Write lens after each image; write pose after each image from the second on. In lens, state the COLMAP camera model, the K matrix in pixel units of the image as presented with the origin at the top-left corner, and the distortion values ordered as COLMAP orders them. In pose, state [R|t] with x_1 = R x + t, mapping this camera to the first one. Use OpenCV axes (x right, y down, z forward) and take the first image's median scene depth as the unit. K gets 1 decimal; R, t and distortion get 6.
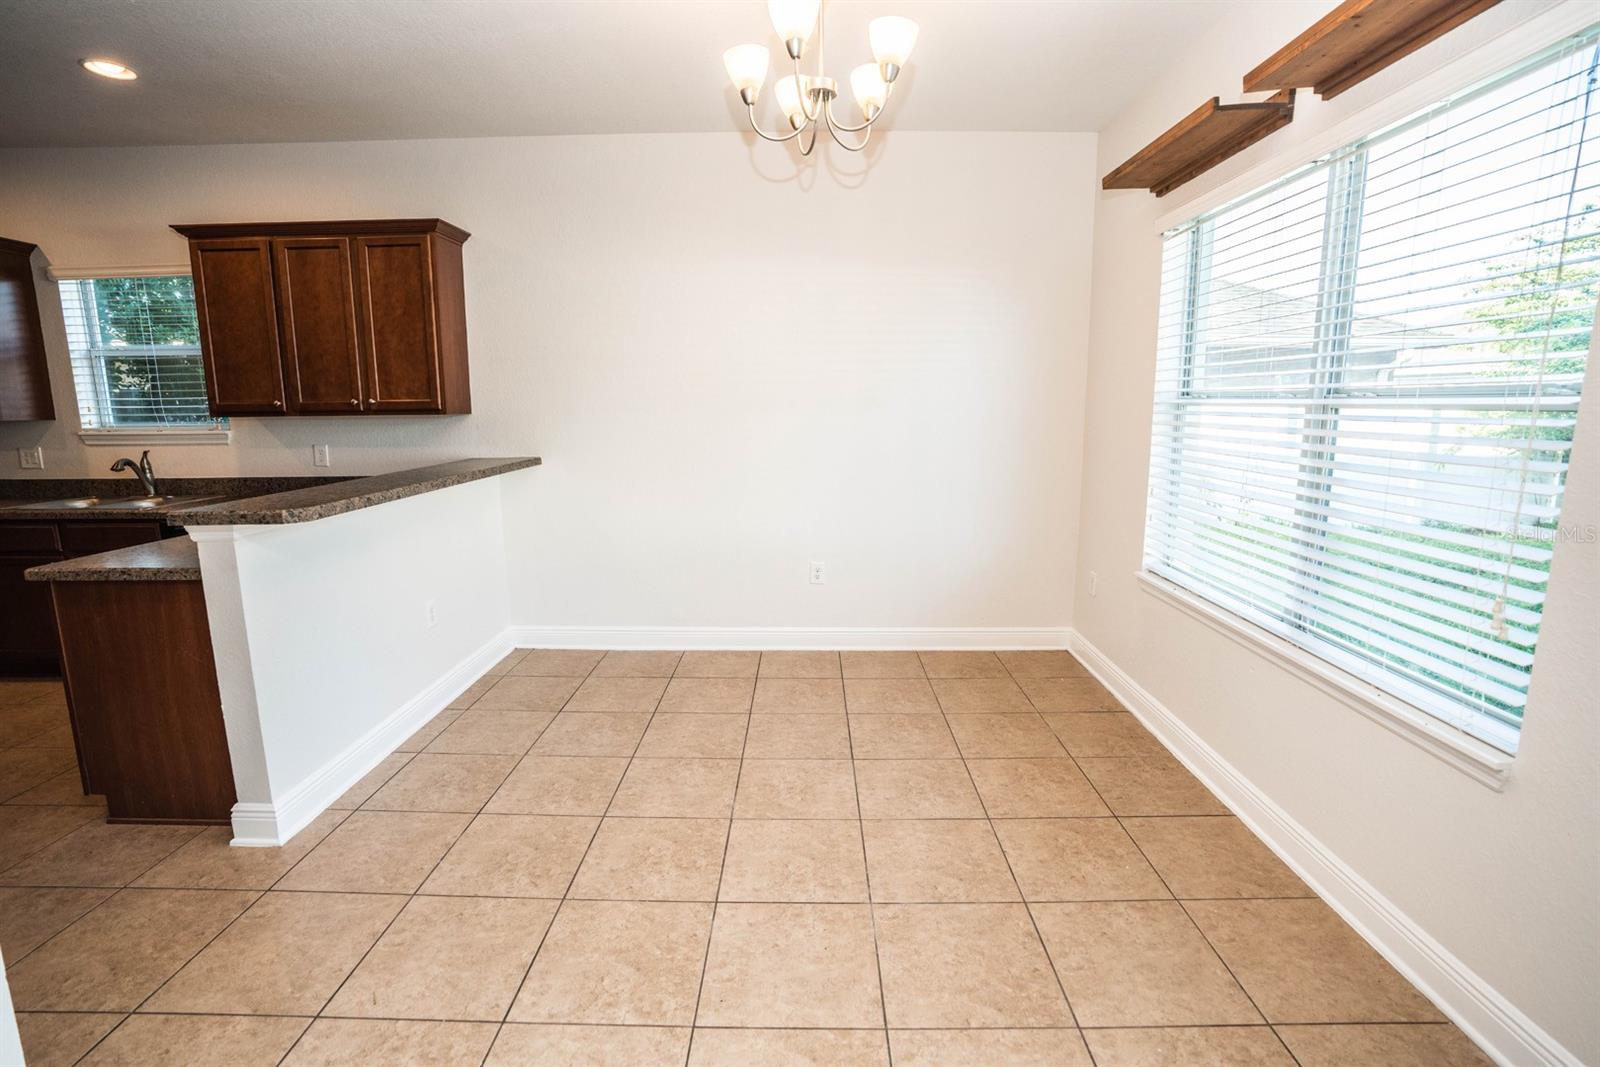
lens RADIAL K [[750.5, 0, 805.5], [0, 750.5, 538.4], [0, 0, 1]] dist [-0.056193, 0.014548]
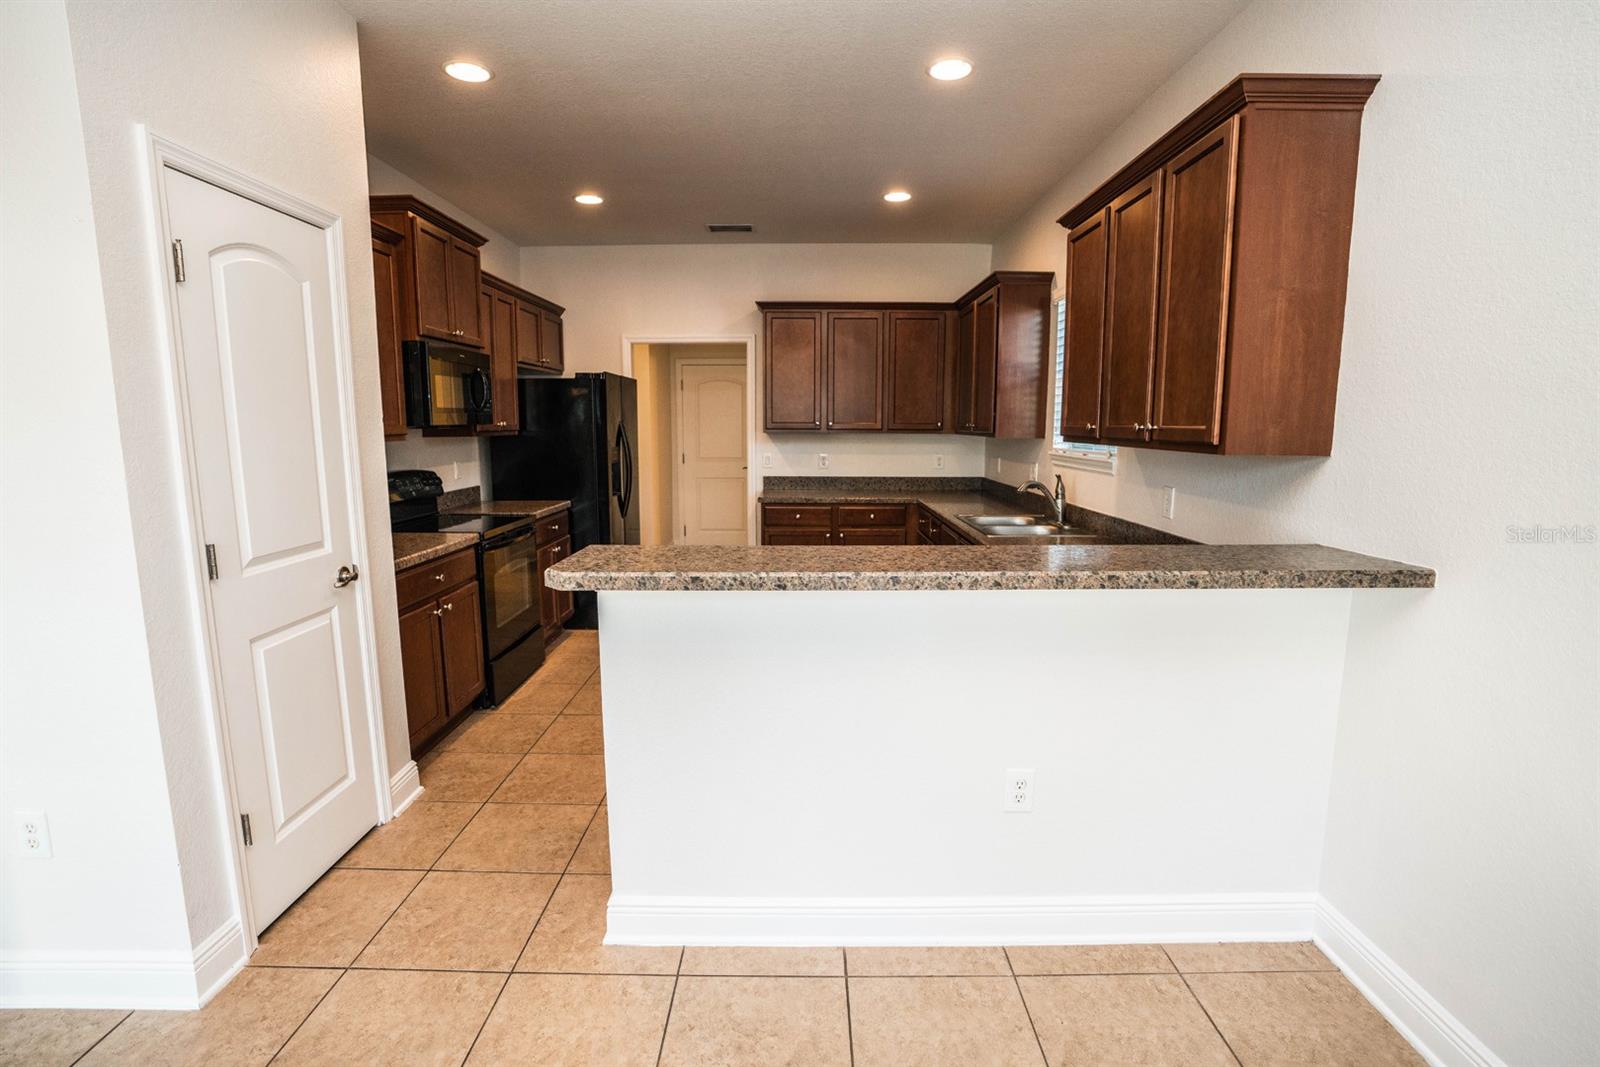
lens RADIAL K [[750.5, 0, 799.9], [0, 750.5, 531.9], [0, 0, 1]] dist [-0.056193, 0.014548]
pose [[0.001250, 0.148218, -0.988954, 0.040740], [-0.179616, 0.972904, 0.145585, -0.137245], [0.983736, 0.177450, 0.027839, 0.703238]]
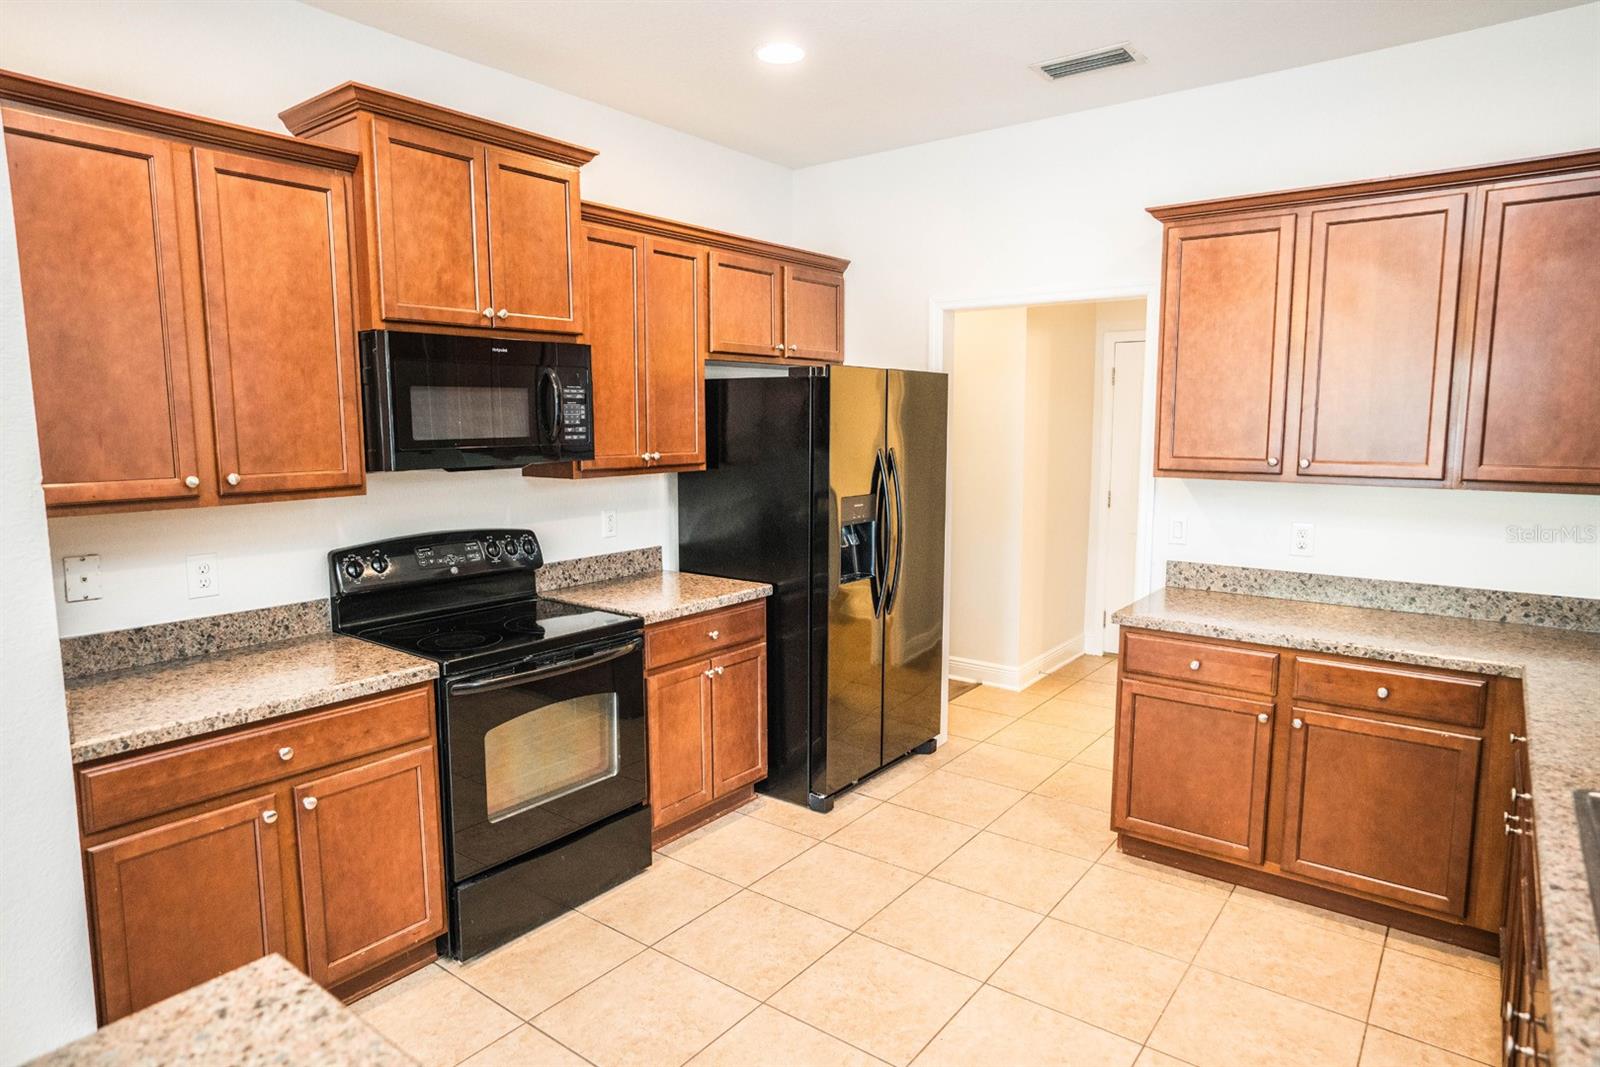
lens RADIAL K [[935.5, 0, 793.8], [0, 935.5, 531.7], [0, 0, 1]] dist [-0.003289, 0.002759]
pose [[-0.599089, 0.101606, -0.794209, -0.158875], [-0.141027, 0.963018, 0.229582, -0.162091], [0.788164, 0.249545, -0.562605, 0.768534]]
